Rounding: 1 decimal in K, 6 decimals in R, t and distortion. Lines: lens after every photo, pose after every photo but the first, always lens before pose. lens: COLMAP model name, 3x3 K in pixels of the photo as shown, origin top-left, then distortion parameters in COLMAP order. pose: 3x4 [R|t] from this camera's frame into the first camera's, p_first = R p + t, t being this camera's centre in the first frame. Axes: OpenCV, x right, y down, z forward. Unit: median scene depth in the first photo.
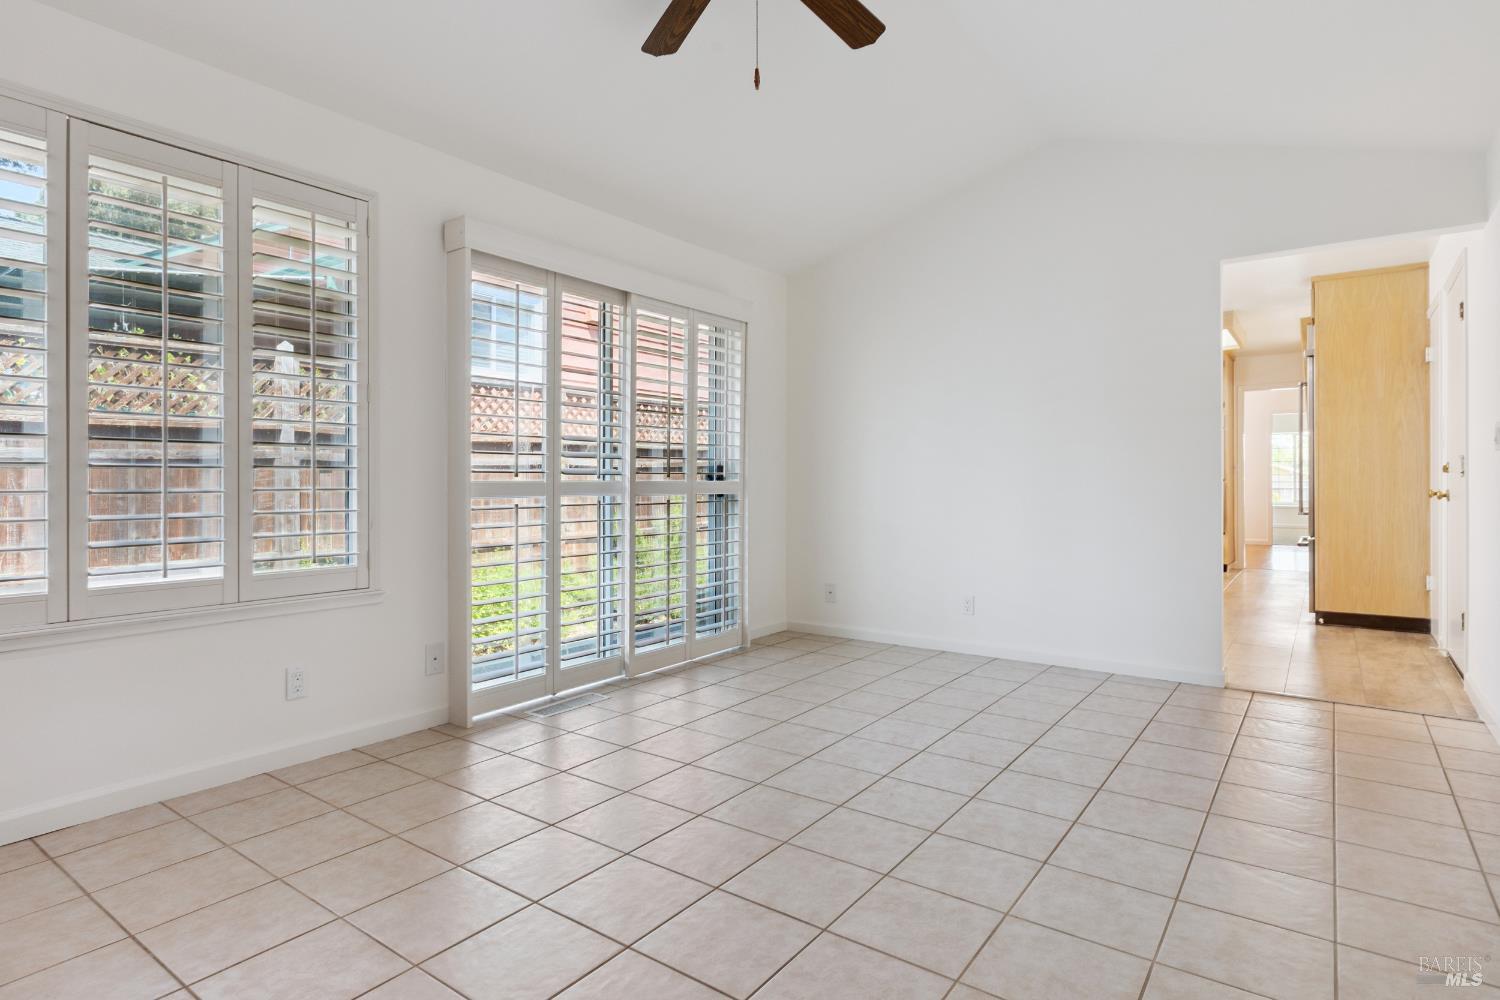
lens RADIAL K [[789.1, 0, 749.4], [0, 789.1, 480.6], [0, 0, 1]] dist [0.001667, 0.000589]
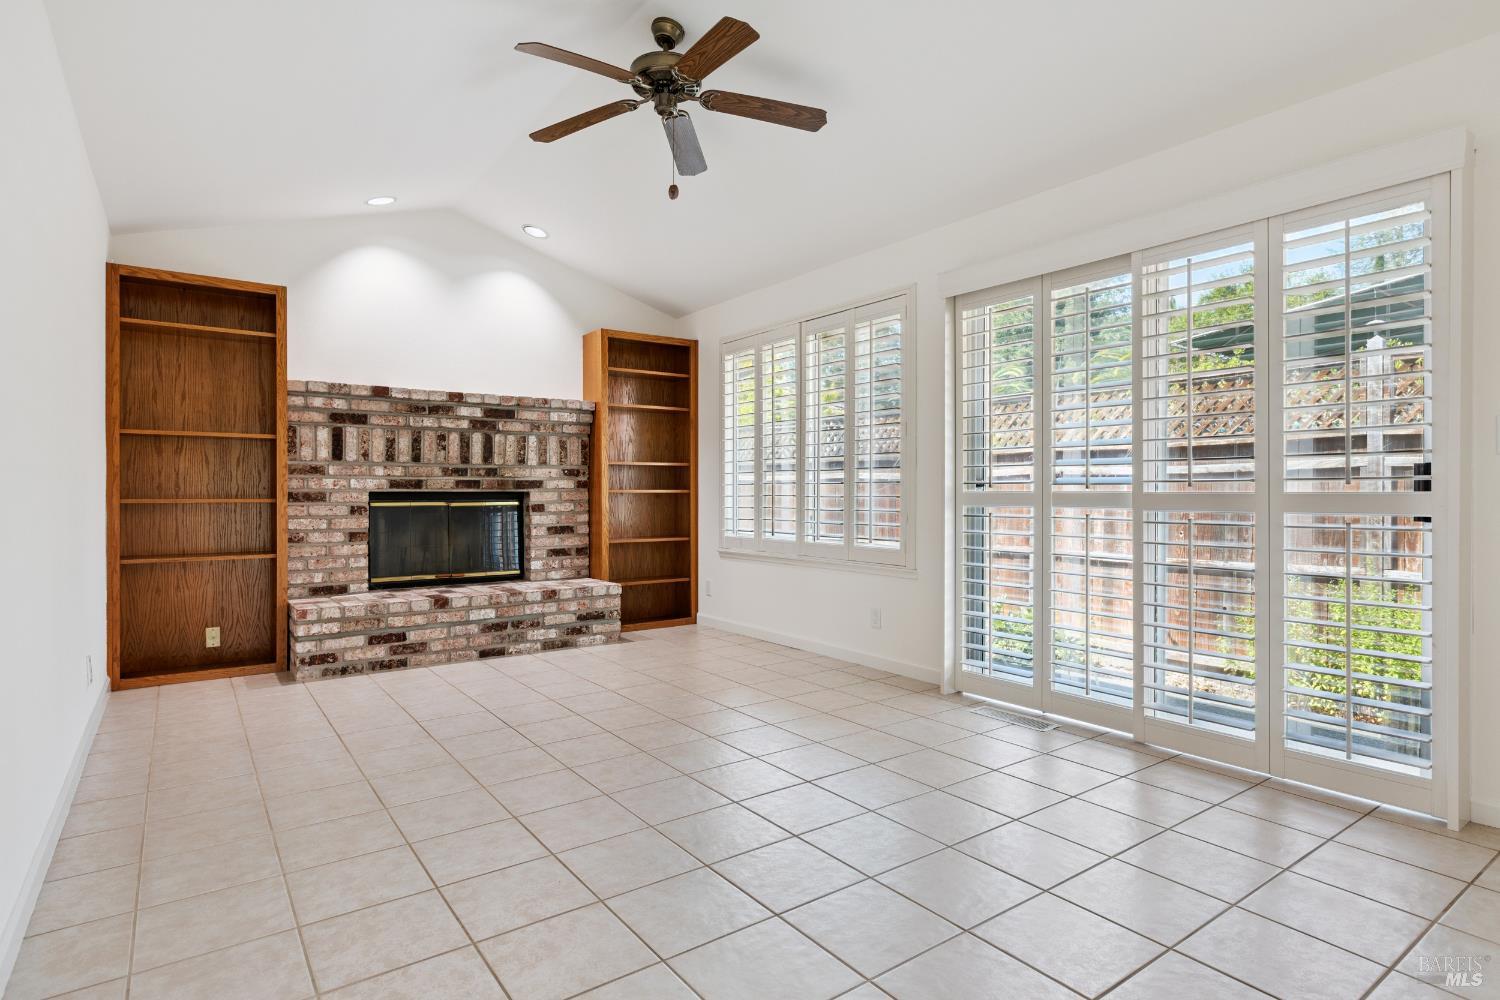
lens RADIAL K [[788.2, 0, 741.3], [0, 788.2, 488.7], [0, 0, 1]] dist [-0.001418, -0.001017]
pose [[-0.312224, -0.004554, -0.949997, 0.792469], [-0.003096, 0.999988, -0.003776, 0.001963], [0.950003, 0.001762, -0.312235, 0.967440]]
